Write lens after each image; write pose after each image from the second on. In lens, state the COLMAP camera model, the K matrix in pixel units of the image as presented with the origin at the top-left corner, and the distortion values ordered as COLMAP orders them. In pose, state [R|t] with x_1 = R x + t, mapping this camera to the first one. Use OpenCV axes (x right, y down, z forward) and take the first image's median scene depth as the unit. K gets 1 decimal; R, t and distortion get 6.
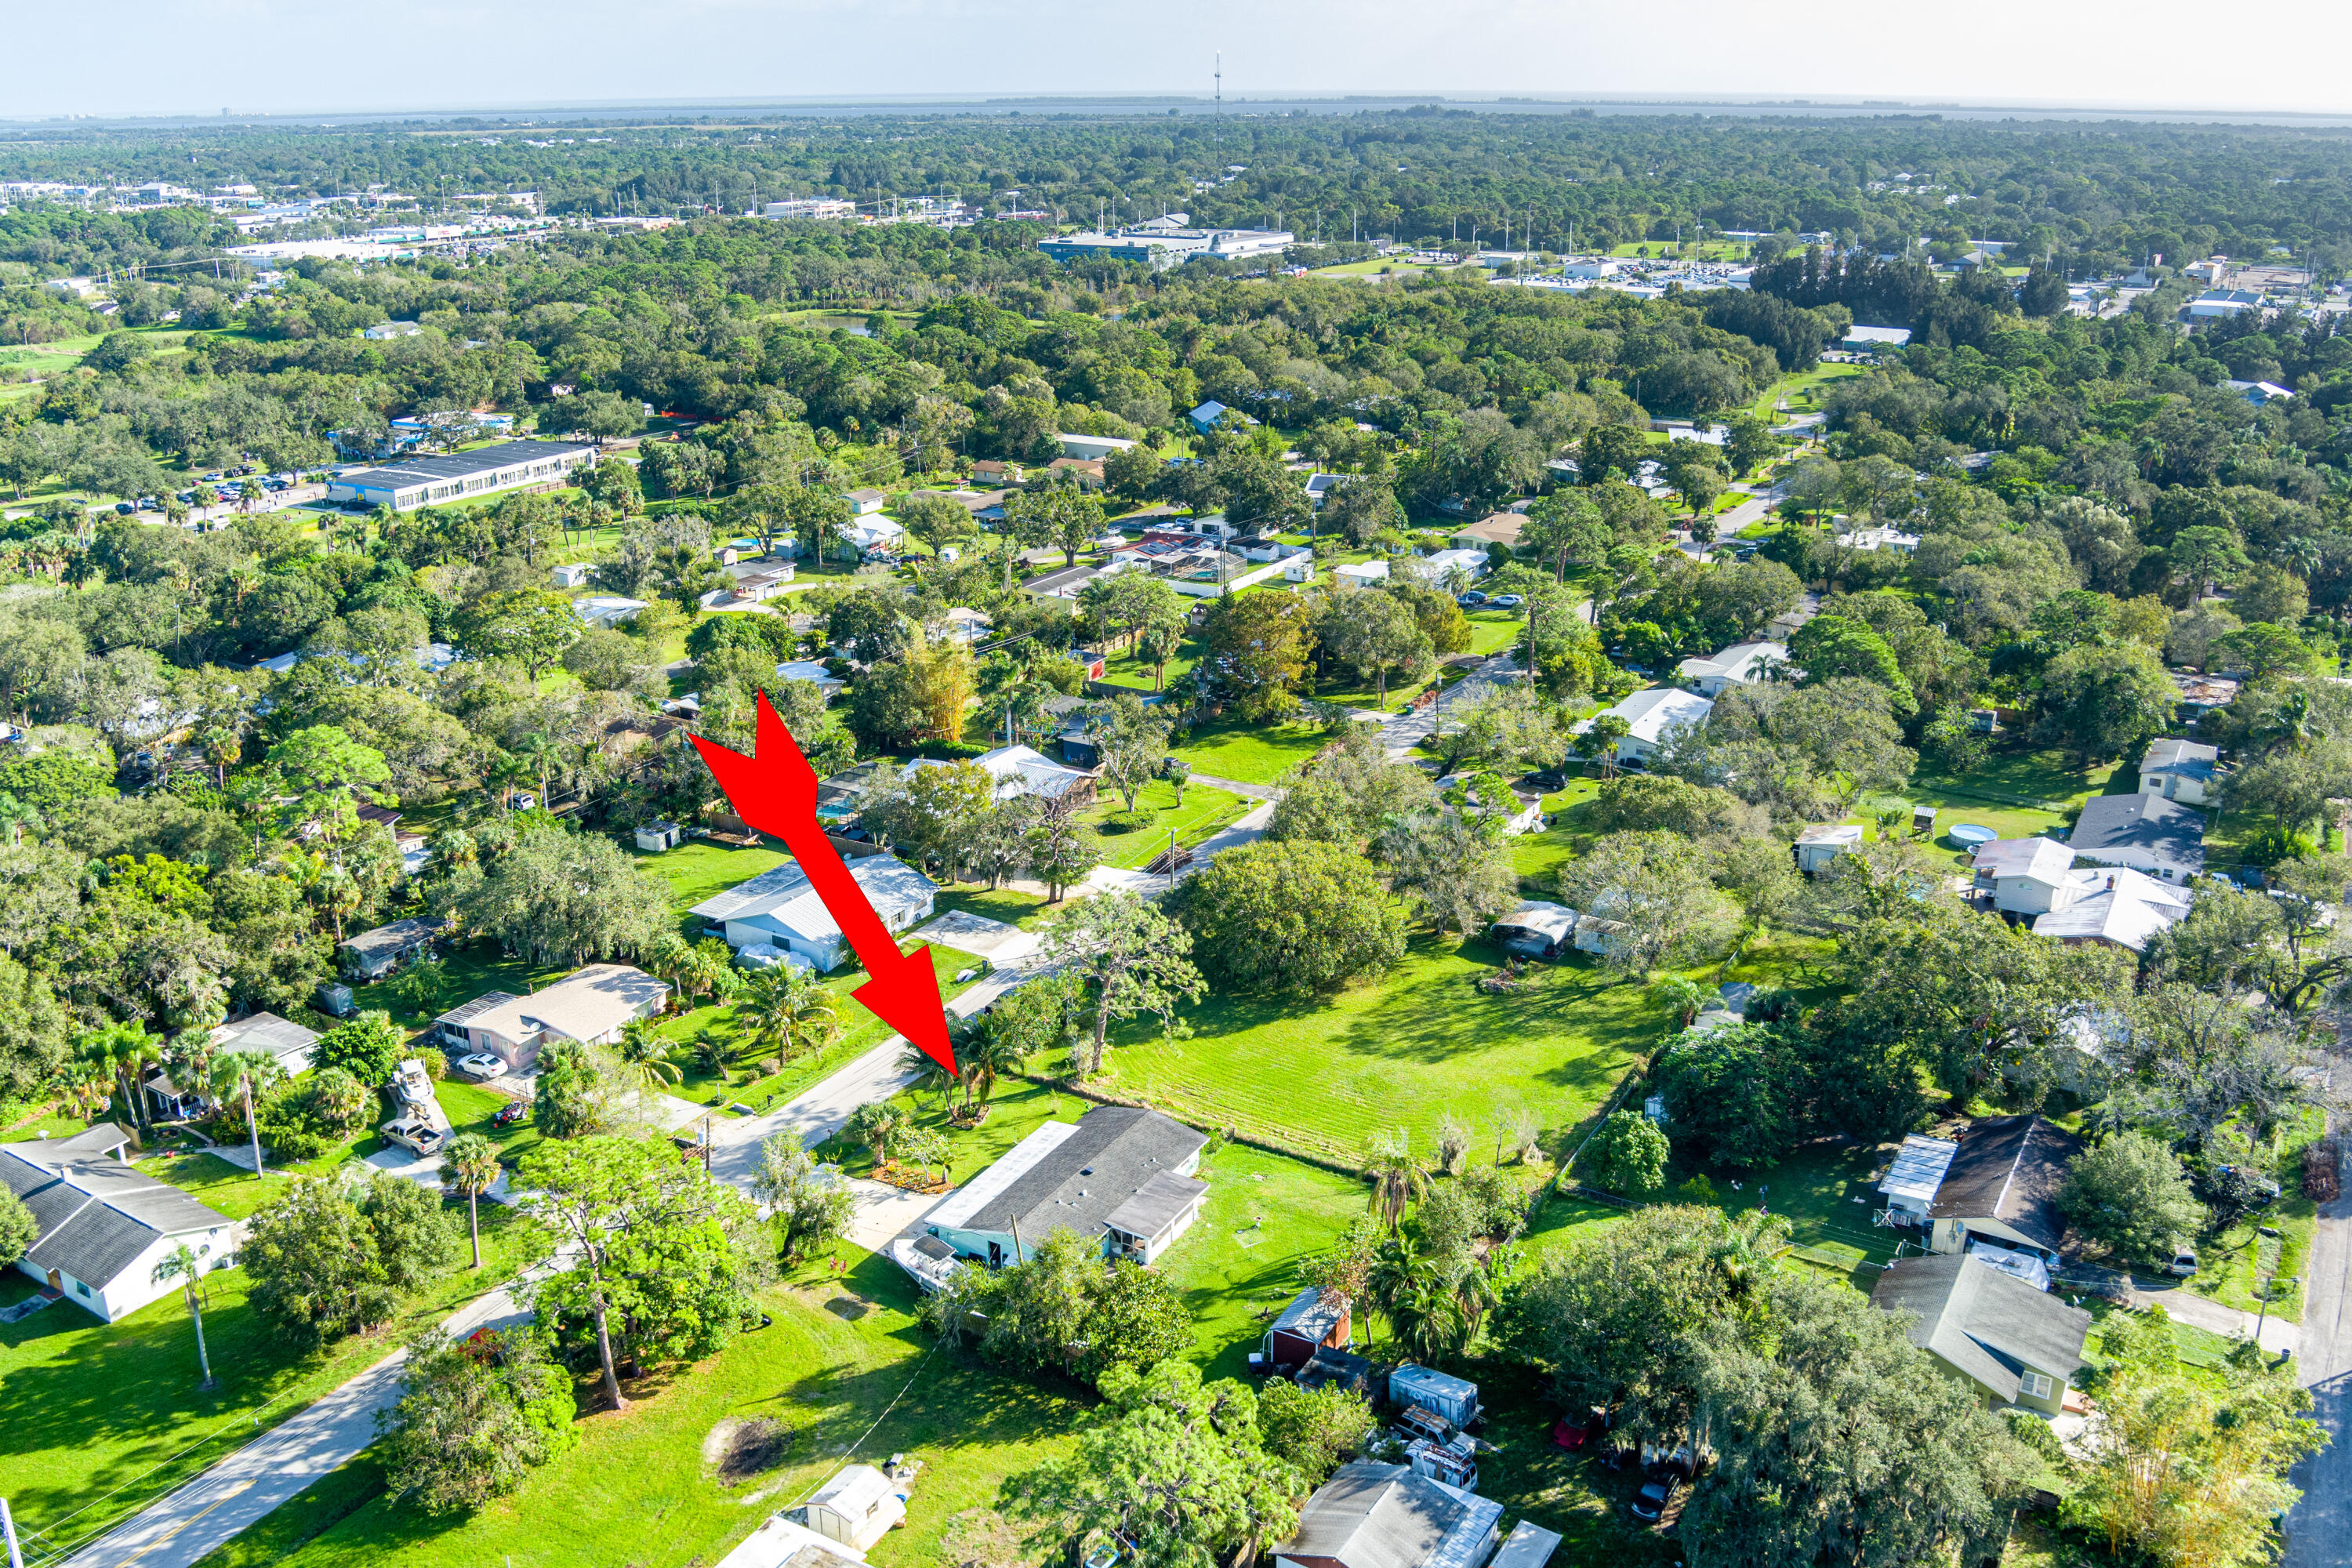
lens RADIAL K [[1877.0, 0, 1191.9], [0, 1877.0, 780.0], [0, 0, 1]] dist [-0.077196, 0.038274]
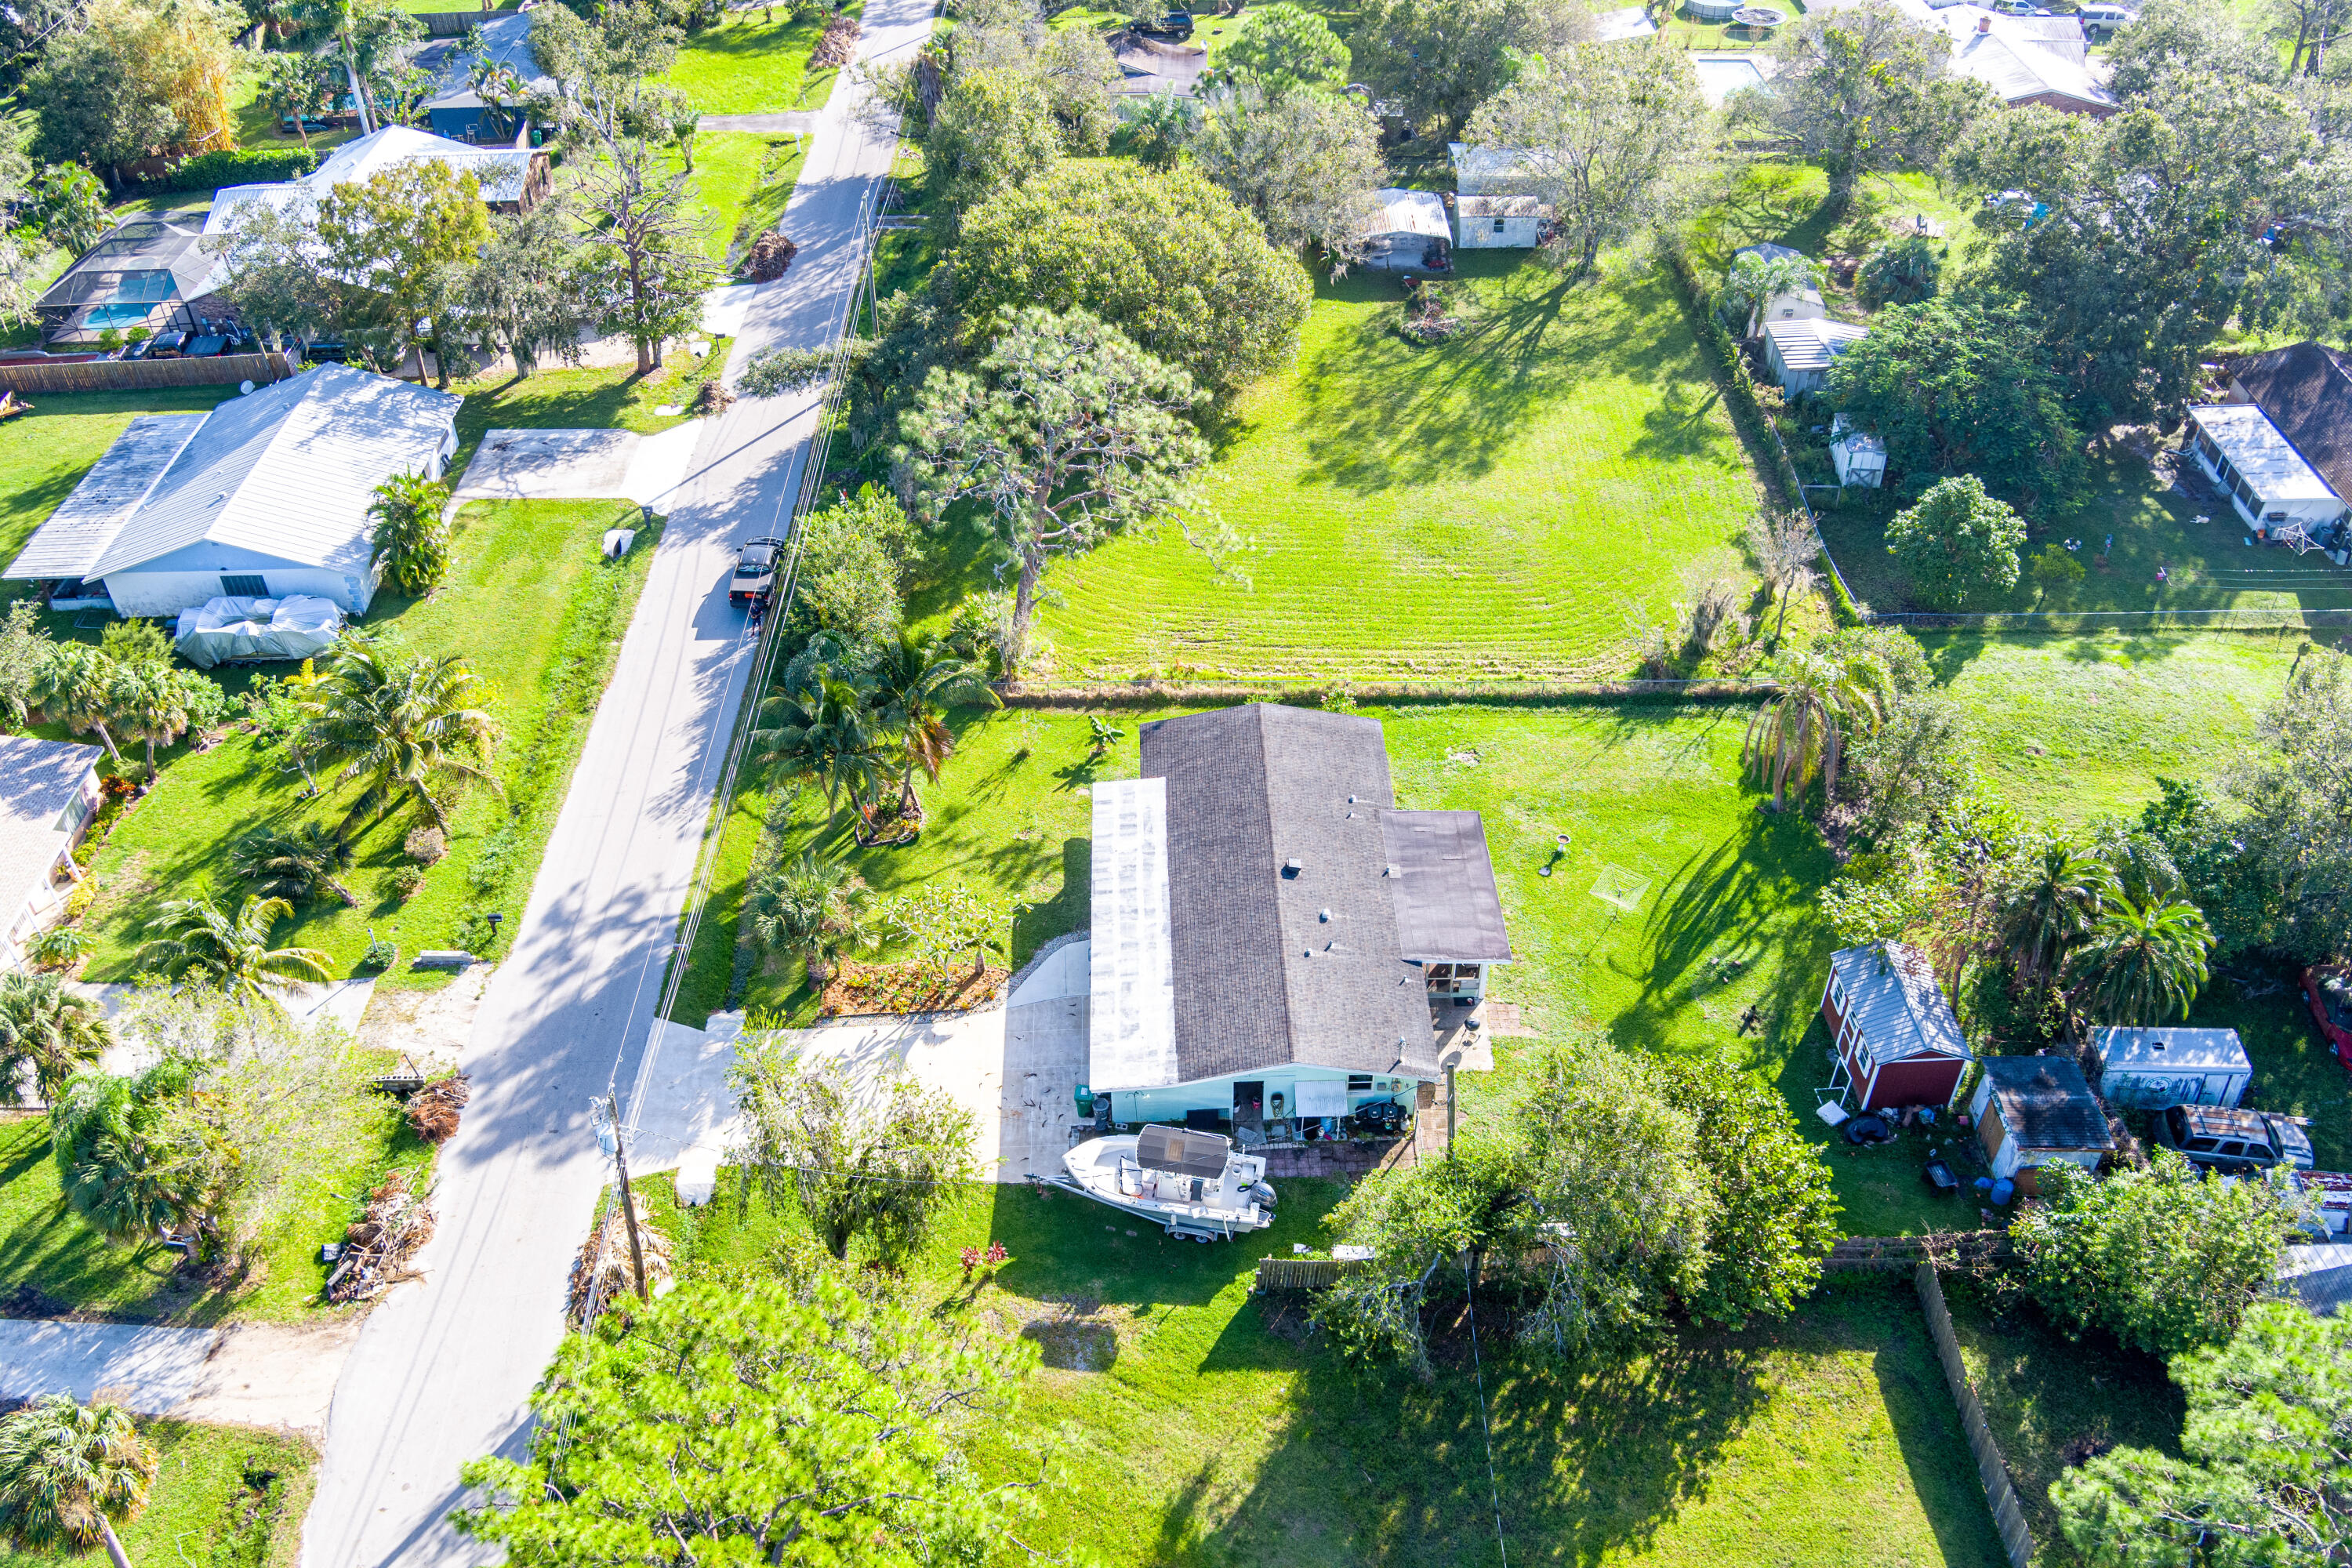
lens RADIAL K [[1877.0, 0, 1191.9], [0, 1877.0, 780.0], [0, 0, 1]] dist [-0.077196, 0.038274]
pose [[0.869810, -0.328419, 0.368200, -0.208146], [0.178855, 0.905395, 0.385059, -0.013698], [-0.459827, -0.269074, 0.846262, 0.461624]]
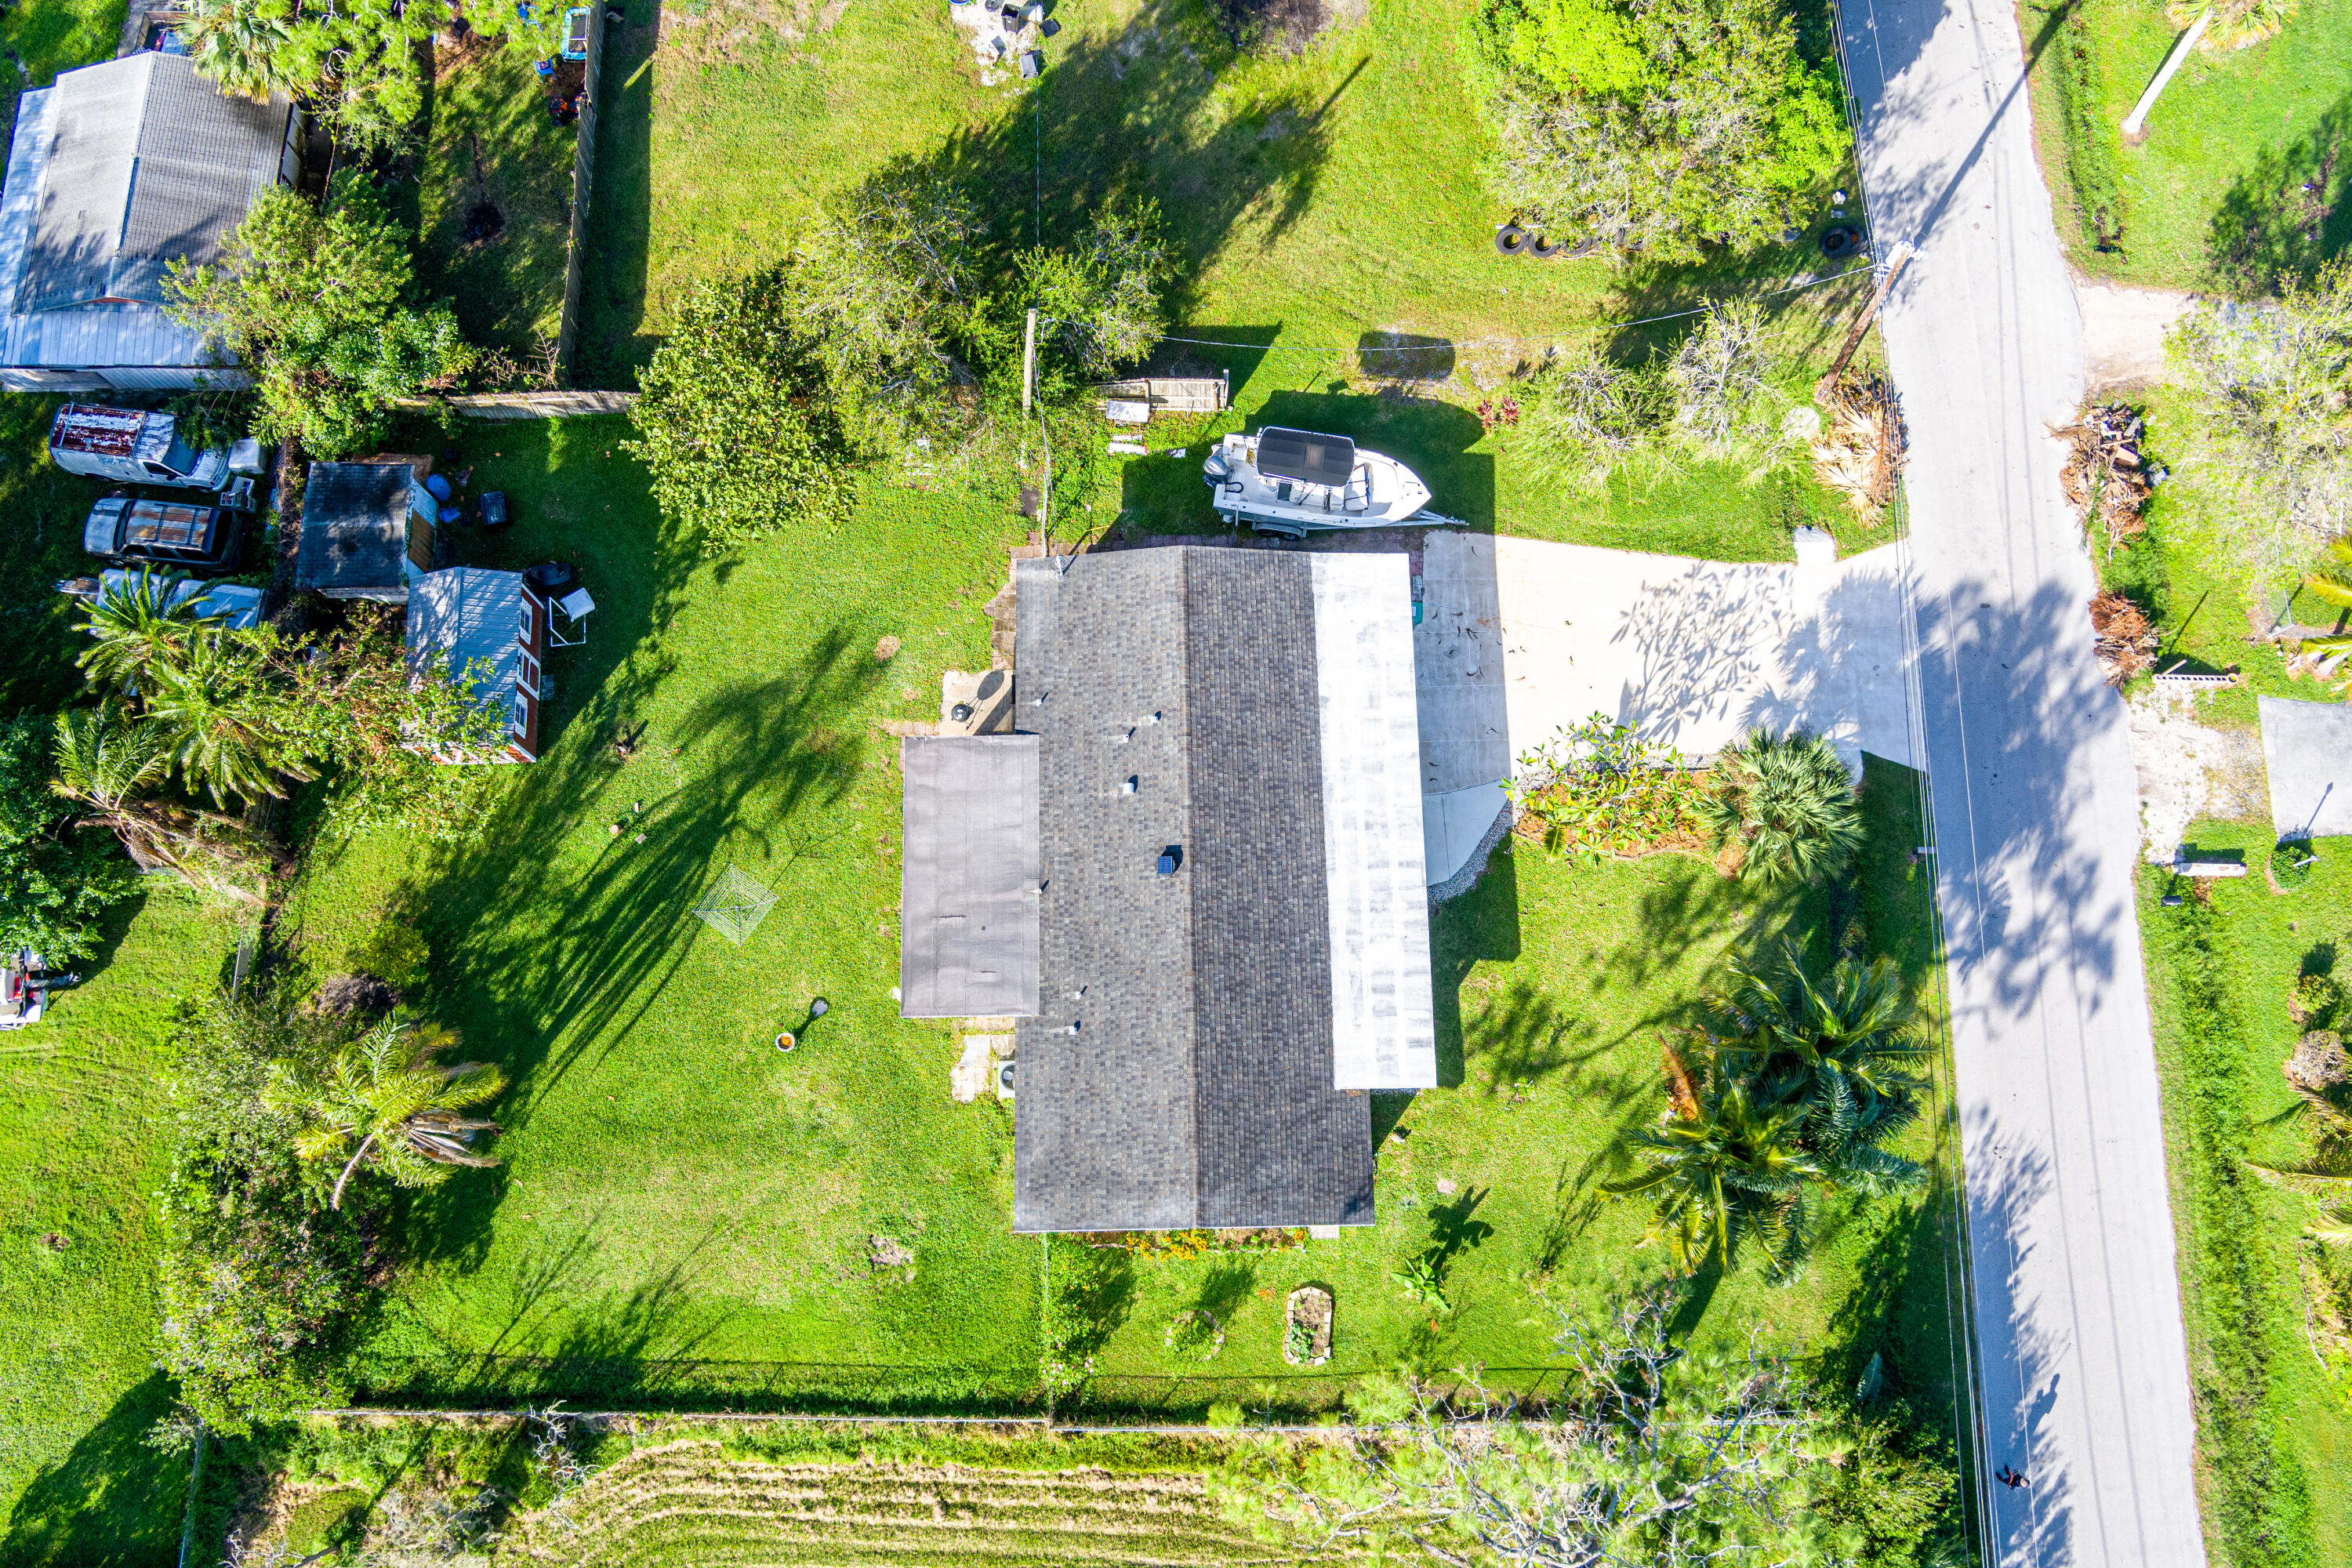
lens RADIAL K [[1877.0, 0, 1191.9], [0, 1877.0, 780.0], [0, 0, 1]] dist [-0.077196, 0.038274]
pose [[-0.874669, 0.467400, -0.128422, -0.011490], [-0.182859, -0.072809, 0.980439, -0.144389], [0.448907, 0.881043, 0.149152, 0.739652]]
